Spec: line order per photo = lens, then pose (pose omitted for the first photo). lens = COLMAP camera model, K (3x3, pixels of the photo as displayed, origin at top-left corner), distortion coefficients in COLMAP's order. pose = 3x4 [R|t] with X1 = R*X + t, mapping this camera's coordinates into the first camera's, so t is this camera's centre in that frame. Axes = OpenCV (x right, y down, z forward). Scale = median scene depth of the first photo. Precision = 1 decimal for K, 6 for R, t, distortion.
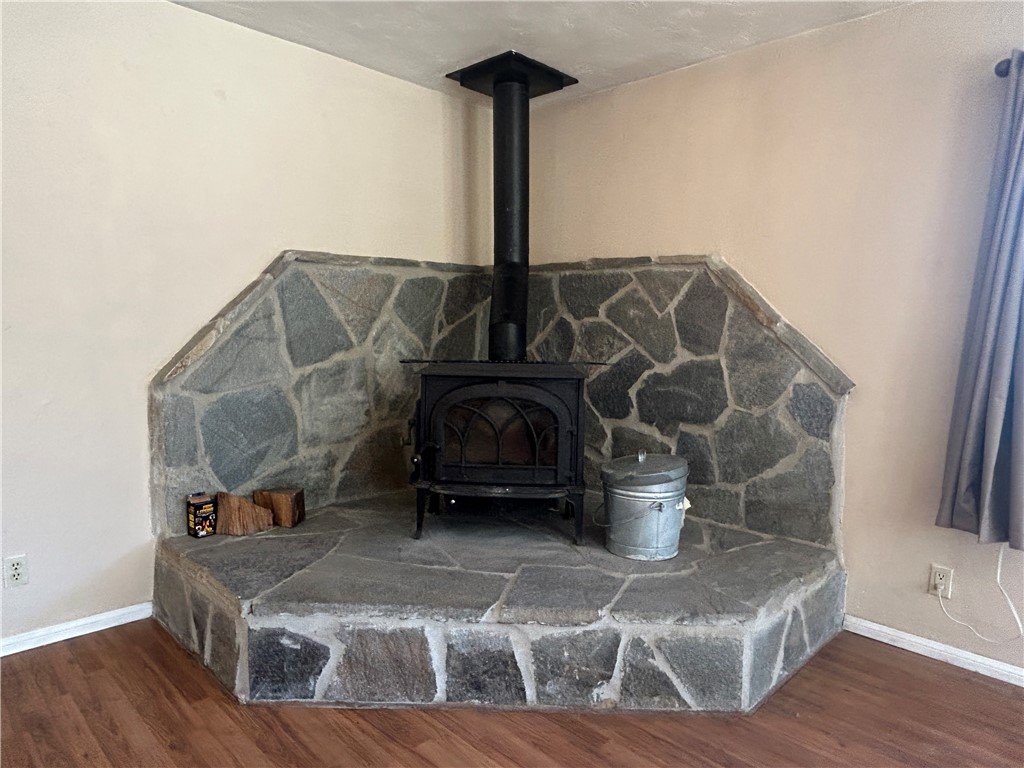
lens RADIAL K [[671.7, 0, 483.0], [0, 671.7, 403.5], [0, 0, 1]] dist [0.005370, -0.000151]
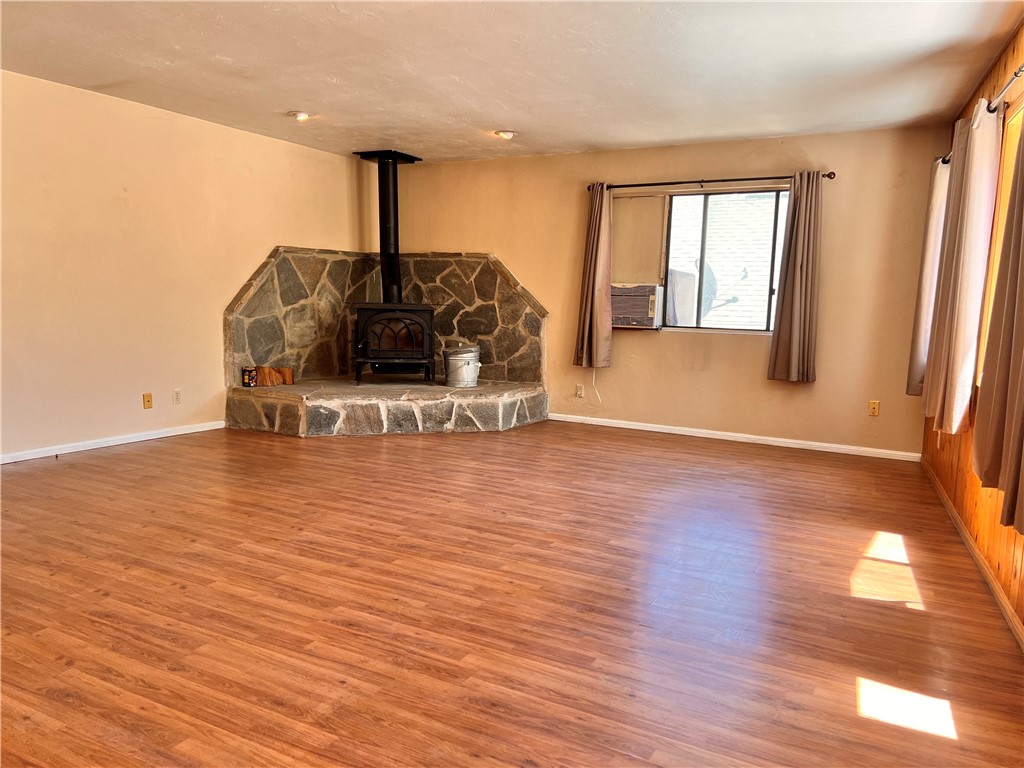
lens RADIAL K [[784.6, 0, 512.0], [0, 784.6, 384.0], [0, 0, 1]] dist [0.008782, 0.000344]
pose [[0.955087, -0.024277, 0.295329, -0.344694], [0.026438, 0.999645, -0.003327, 0.205330], [-0.295144, 0.010986, 0.955390, -1.425463]]
